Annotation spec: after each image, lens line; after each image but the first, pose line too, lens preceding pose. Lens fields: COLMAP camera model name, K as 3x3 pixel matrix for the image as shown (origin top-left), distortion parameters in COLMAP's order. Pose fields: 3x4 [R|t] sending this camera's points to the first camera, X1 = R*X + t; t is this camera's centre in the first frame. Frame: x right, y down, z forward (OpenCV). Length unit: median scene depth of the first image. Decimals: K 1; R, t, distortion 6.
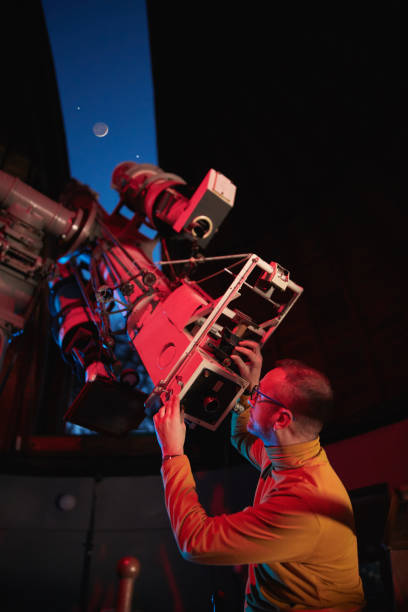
lens RADIAL K [[494.2, 0, 205.4], [0, 494.2, 304.7], [0, 0, 1]] dist [-0.004555, -0.023626]
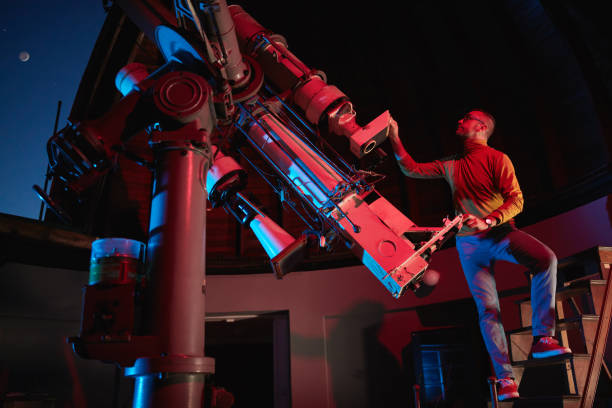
lens RADIAL K [[494.2, 0, 306.0], [0, 494.2, 204.0], [0, 0, 1]] dist [-0.004555, -0.023626]
pose [[0.684204, 0.251872, 0.684416, -0.914303], [-0.381773, 0.923307, 0.041868, 0.001876], [-0.621381, -0.289938, 0.727888, 0.039698]]
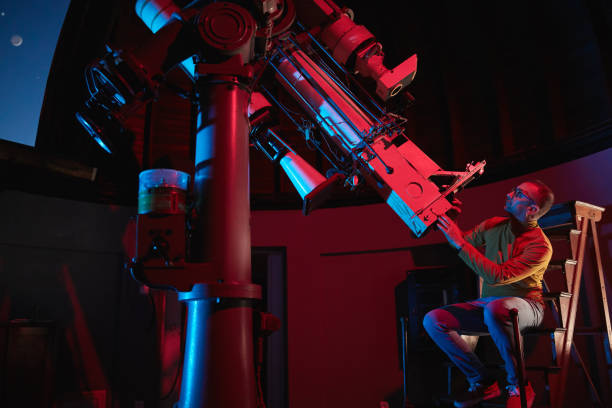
lens RADIAL K [[504.1, 0, 306.0], [0, 504.1, 204.0], [0, 0, 1]] dist [-0.010126, -0.013729]
pose [[0.622762, 0.192528, 0.758354, -1.051841], [-0.425921, 0.896474, 0.122173, 0.061144], [-0.656323, -0.399084, 0.640291, 0.096049]]
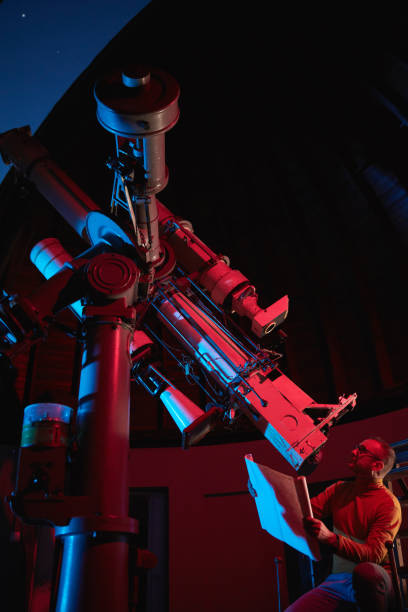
lens RADIAL K [[528.3, 0, 205.4], [0, 528.3, 303.7], [0, 0, 1]] dist [-0.005932, -0.015618]
pose [[0.609269, 0.379345, 0.696339, -1.126829], [-0.419912, 0.899262, -0.122484, 0.051485], [-0.672655, -0.217775, 0.707184, -0.002642]]
